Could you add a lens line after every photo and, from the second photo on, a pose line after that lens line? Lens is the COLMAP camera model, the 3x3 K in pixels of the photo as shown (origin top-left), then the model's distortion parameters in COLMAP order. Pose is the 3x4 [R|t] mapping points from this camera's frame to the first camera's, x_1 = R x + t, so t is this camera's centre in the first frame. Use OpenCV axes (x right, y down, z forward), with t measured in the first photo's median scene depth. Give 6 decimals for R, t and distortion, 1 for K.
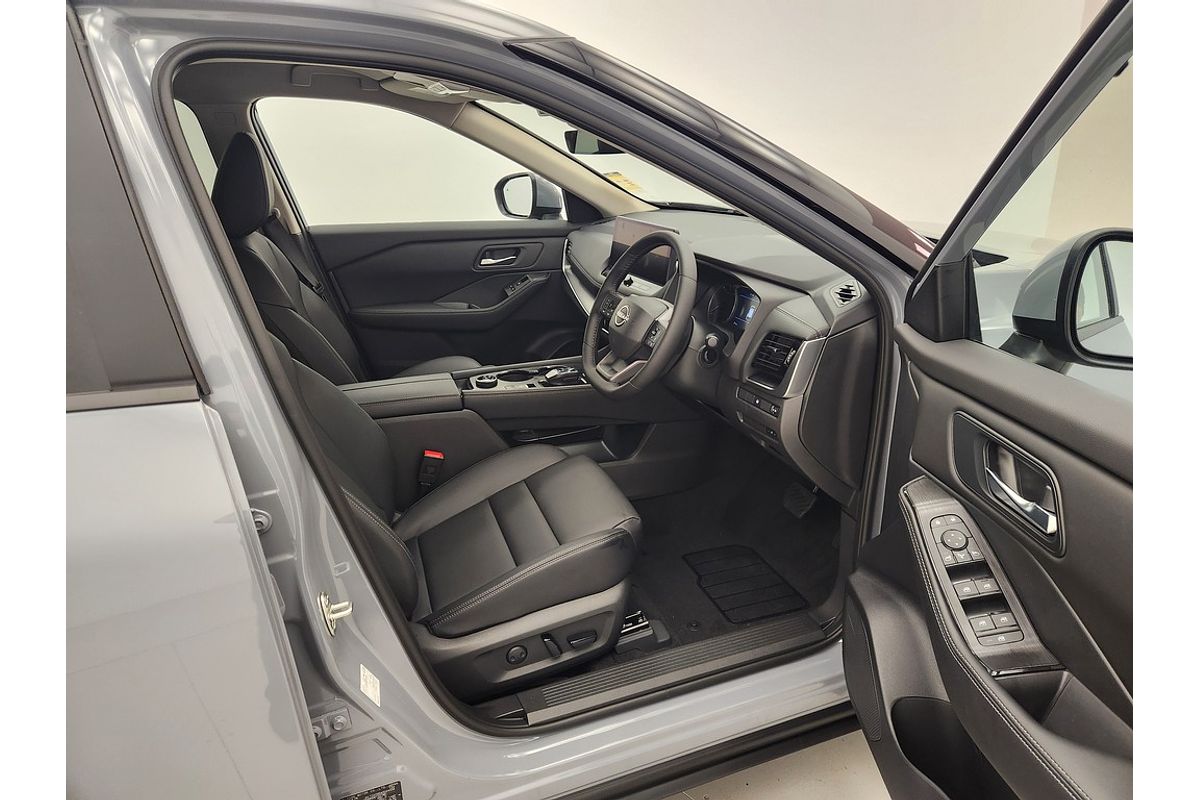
lens RADIAL K [[780.4, 0, 600.0], [0, 780.4, 400.0], [0, 0, 1]] dist [0.106800, -0.109714]
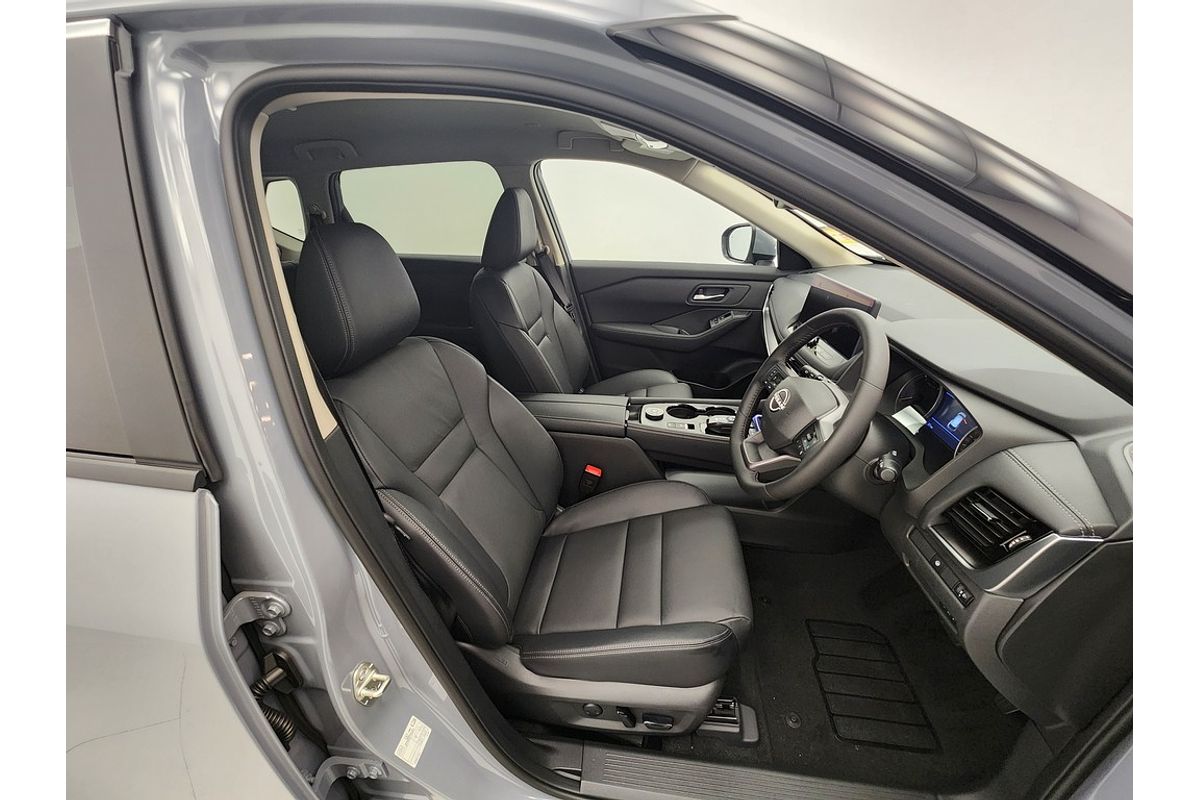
lens RADIAL K [[437.3, 0, 600.0], [0, 437.3, 400.0], [0, 0, 1]] dist [0.002330, -0.000063]
pose [[0.884749, 0.207117, -0.417520, 0.045734], [-0.155330, 0.975653, 0.154835, -0.126321], [0.439423, -0.072137, 0.895379, 0.386517]]
